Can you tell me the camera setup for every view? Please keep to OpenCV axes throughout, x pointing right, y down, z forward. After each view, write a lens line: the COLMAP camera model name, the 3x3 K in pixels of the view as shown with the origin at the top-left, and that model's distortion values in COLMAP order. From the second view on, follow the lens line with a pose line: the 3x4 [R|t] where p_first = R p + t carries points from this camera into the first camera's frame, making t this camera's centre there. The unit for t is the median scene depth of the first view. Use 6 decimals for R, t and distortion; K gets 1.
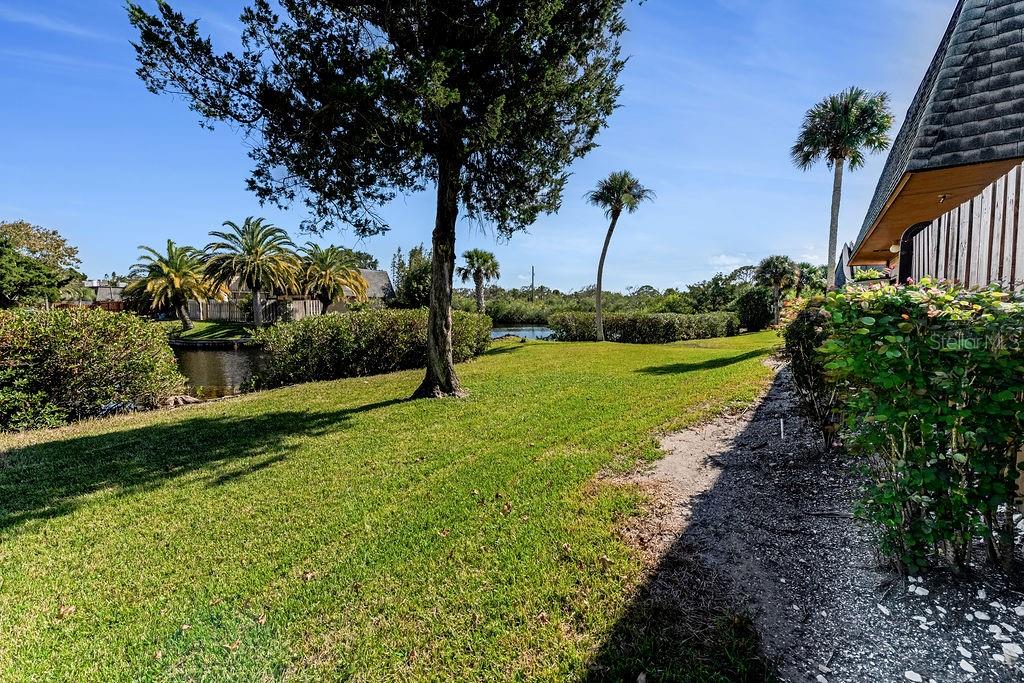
lens RADIAL K [[399.2, 0, 512.0], [0, 399.2, 341.5], [0, 0, 1]] dist [0.019603, 0.000113]
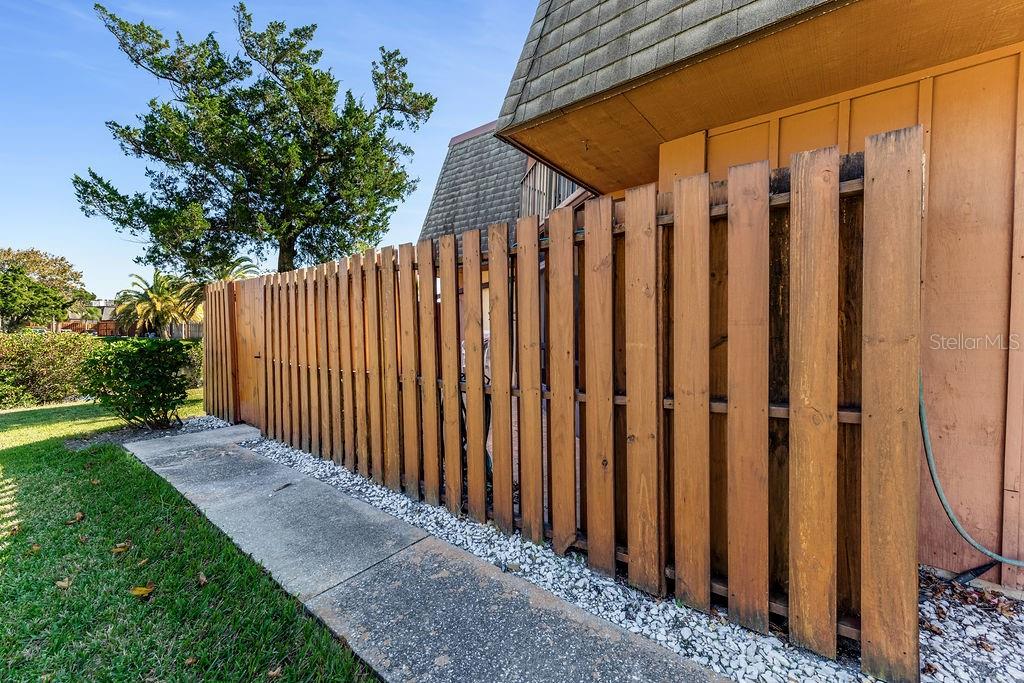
lens RADIAL K [[419.3, 0, 512.0], [0, 419.3, 341.5], [0, 0, 1]] dist [0.018892, -0.000230]
pose [[0.999442, 0.001097, -0.033381, 0.192534], [-0.002656, 0.998906, -0.046679, 0.006299], [0.033294, 0.046742, 0.998352, -0.145002]]
